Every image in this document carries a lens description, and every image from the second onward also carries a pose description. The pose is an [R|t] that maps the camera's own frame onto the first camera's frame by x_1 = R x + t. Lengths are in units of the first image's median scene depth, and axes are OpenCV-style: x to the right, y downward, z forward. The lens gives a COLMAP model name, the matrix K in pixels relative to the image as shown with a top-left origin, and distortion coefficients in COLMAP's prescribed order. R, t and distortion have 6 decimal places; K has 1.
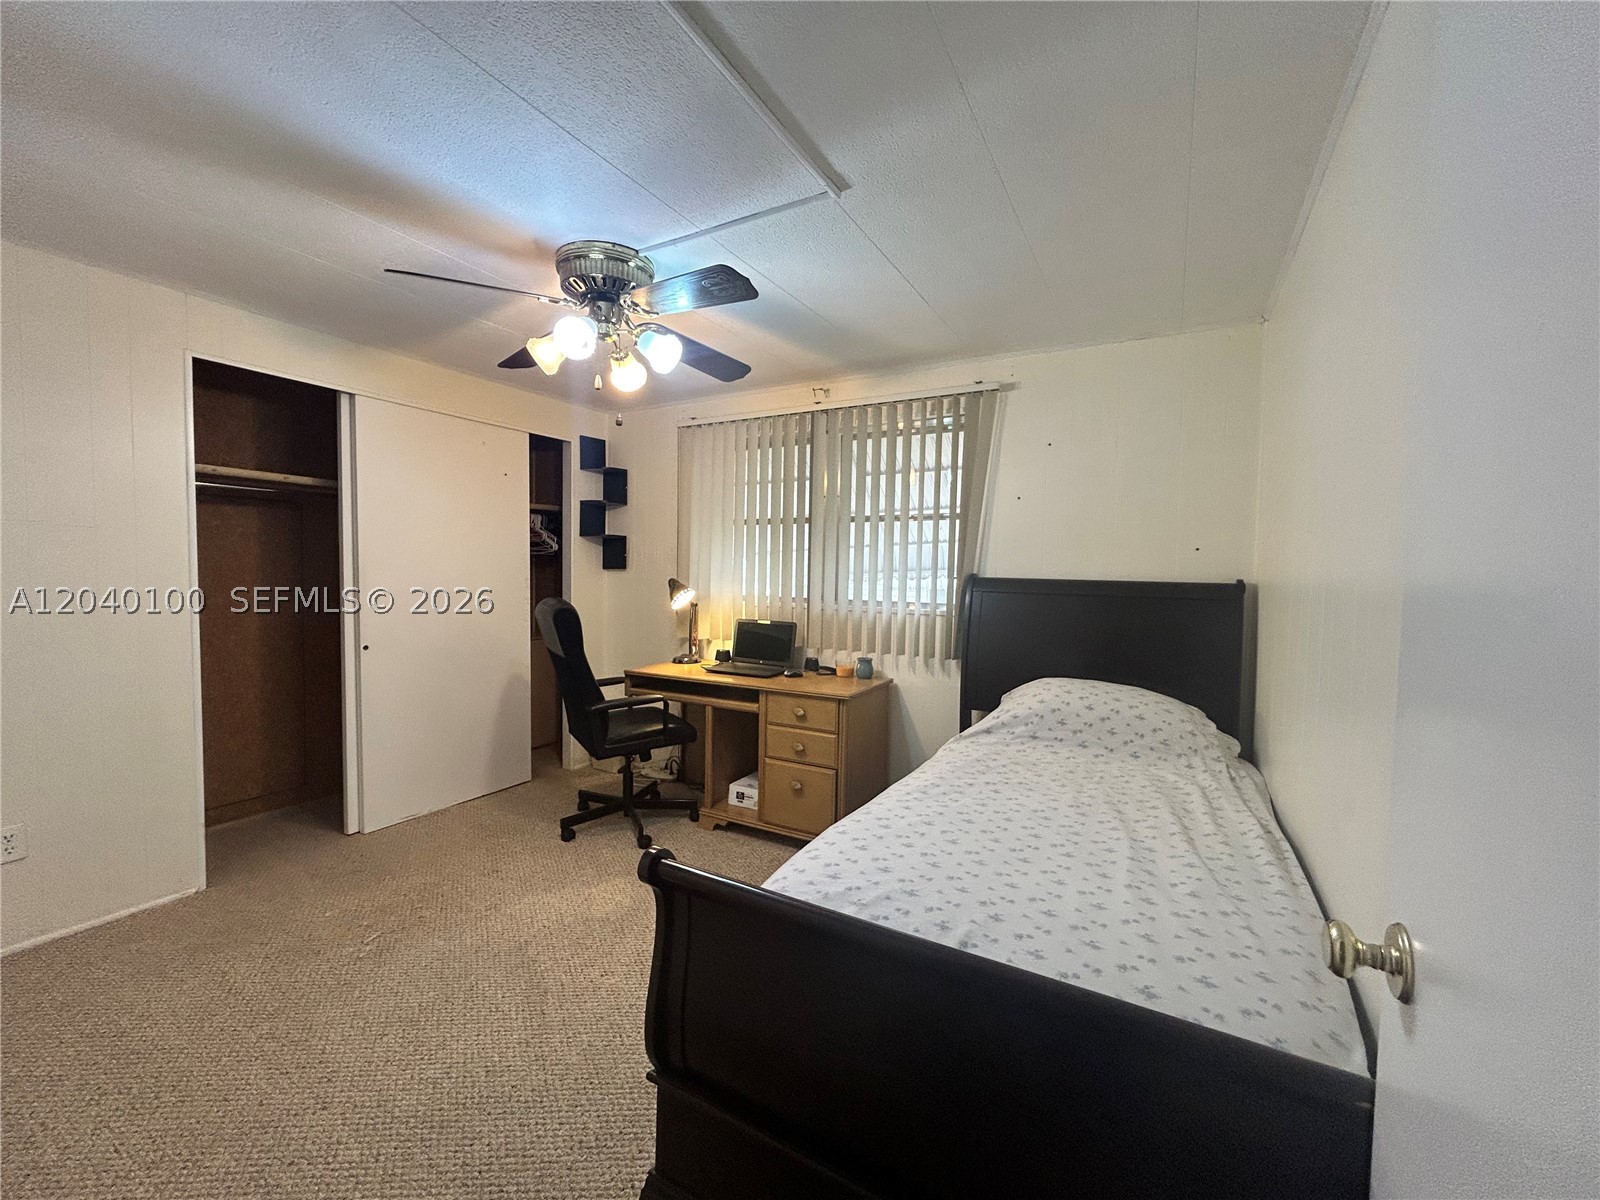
lens RADIAL K [[647.4, 0, 801.3], [0, 647.4, 597.2], [0, 0, 1]] dist [-0.003964, 0.001933]
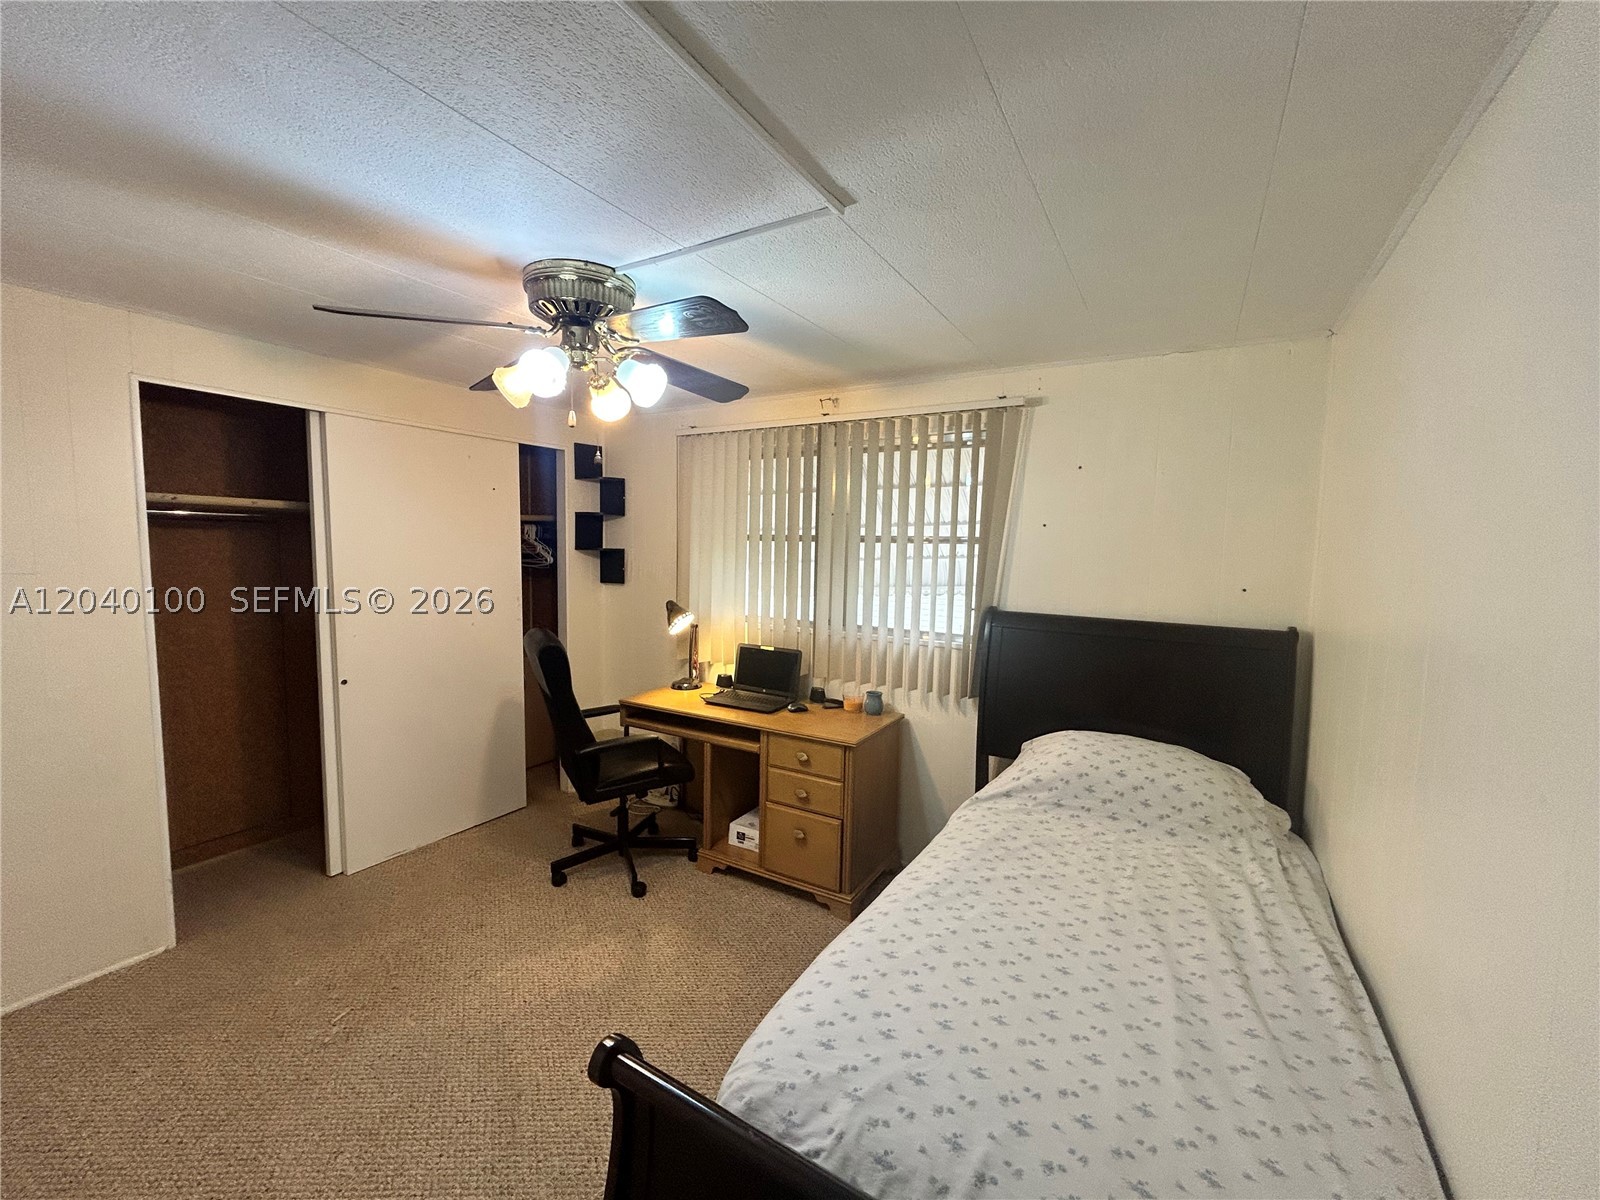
lens RADIAL K [[647.4, 0, 801.3], [0, 647.4, 597.2], [0, 0, 1]] dist [-0.003964, 0.001933]
pose [[0.999738, 0.004497, -0.022446, 0.015129], [-0.003628, 0.999247, 0.038625, -0.087885], [0.022602, -0.038534, 0.999002, 0.079179]]
